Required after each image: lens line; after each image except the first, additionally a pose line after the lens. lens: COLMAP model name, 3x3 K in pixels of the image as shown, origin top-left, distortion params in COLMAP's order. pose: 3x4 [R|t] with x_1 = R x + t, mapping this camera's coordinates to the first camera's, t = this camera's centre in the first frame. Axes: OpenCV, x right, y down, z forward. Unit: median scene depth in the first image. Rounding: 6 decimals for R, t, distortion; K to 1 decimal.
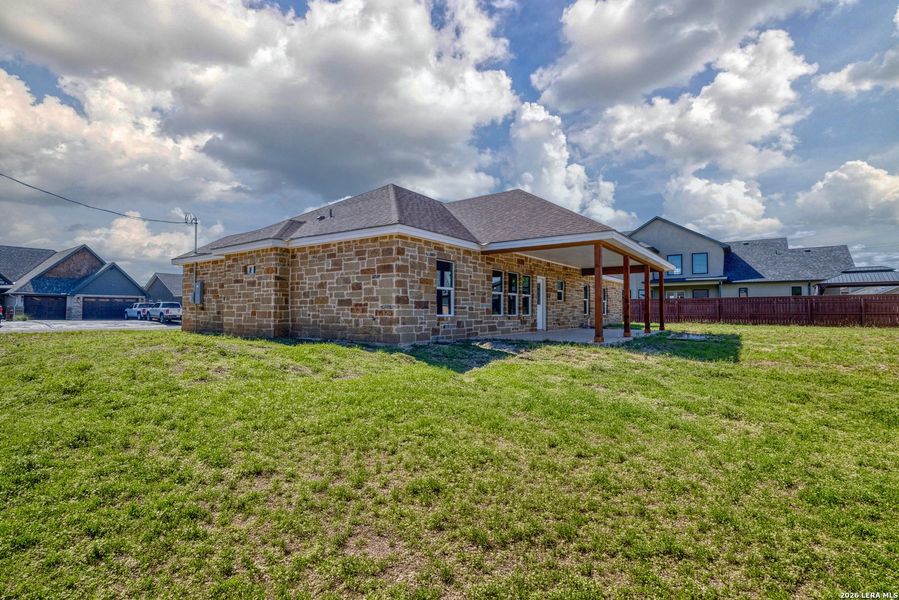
lens RADIAL K [[375.6, 0, 450.4], [0, 375.6, 296.9], [0, 0, 1]] dist [0.000845, -0.000496]
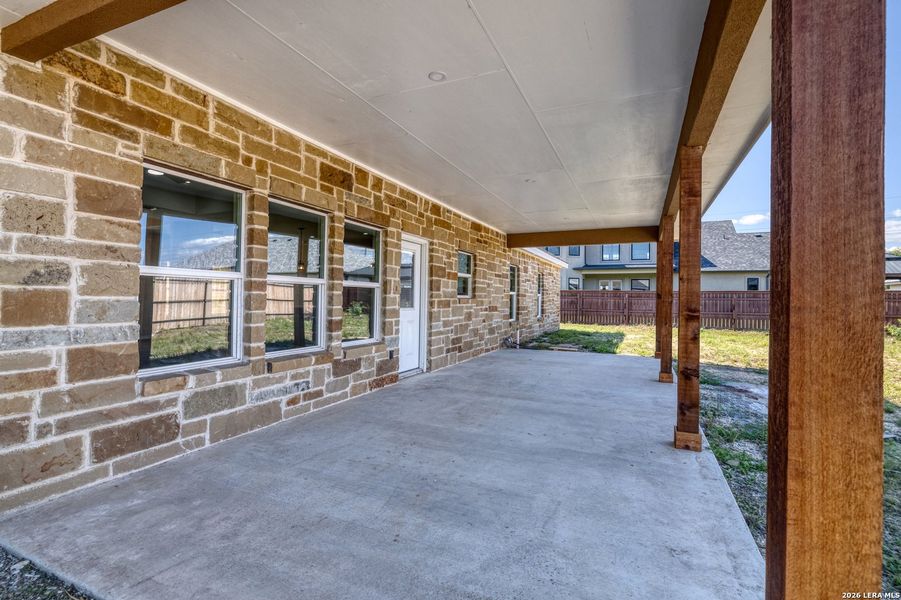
lens RADIAL K [[376.4, 0, 451.4], [0, 376.4, 296.9], [0, 0, 1]] dist [0.000845, -0.000496]
pose [[0.976549, 0.011324, 0.214998, 0.184065], [-0.019521, 0.999160, 0.036039, -0.006065], [-0.214409, -0.039391, 0.975949, 0.573212]]
